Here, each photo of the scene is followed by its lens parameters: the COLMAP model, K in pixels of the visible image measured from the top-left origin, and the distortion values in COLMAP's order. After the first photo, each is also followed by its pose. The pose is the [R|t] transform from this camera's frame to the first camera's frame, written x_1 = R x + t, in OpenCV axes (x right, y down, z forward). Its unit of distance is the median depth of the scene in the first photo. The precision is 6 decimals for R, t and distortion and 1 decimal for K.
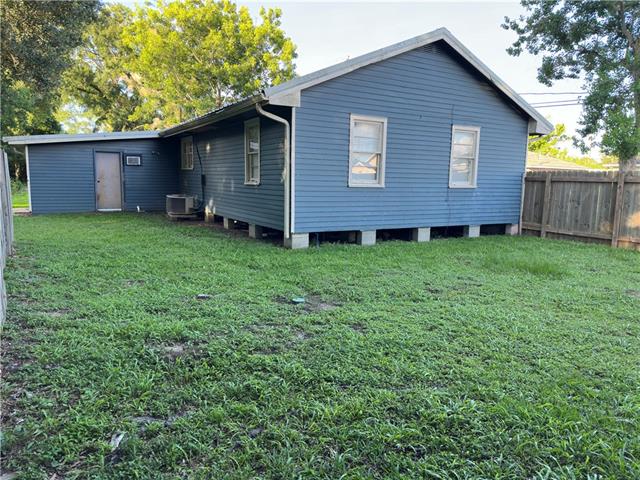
lens RADIAL K [[447.8, 0, 320.0], [0, 447.8, 240.0], [0, 0, 1]] dist [0.116728, -0.164748]
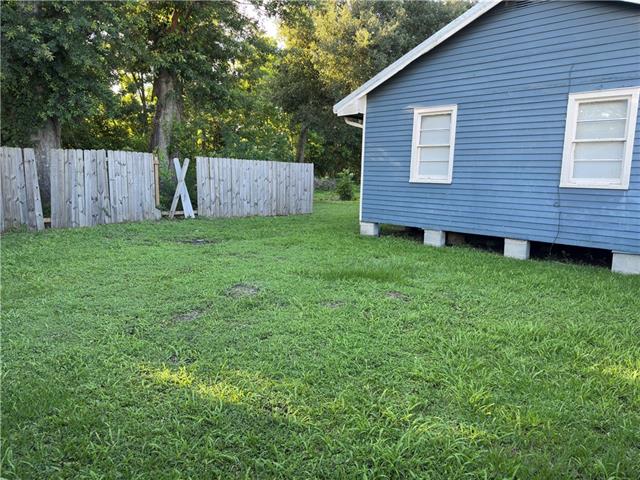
lens RADIAL K [[447.8, 0, 320.0], [0, 447.8, 240.0], [0, 0, 1]] dist [0.116728, -0.164748]
pose [[0.257761, 0.128481, -0.957628, 0.948214], [-0.148918, 0.984560, 0.092010, -0.052209], [0.954664, 0.118892, 0.272914, 0.532303]]
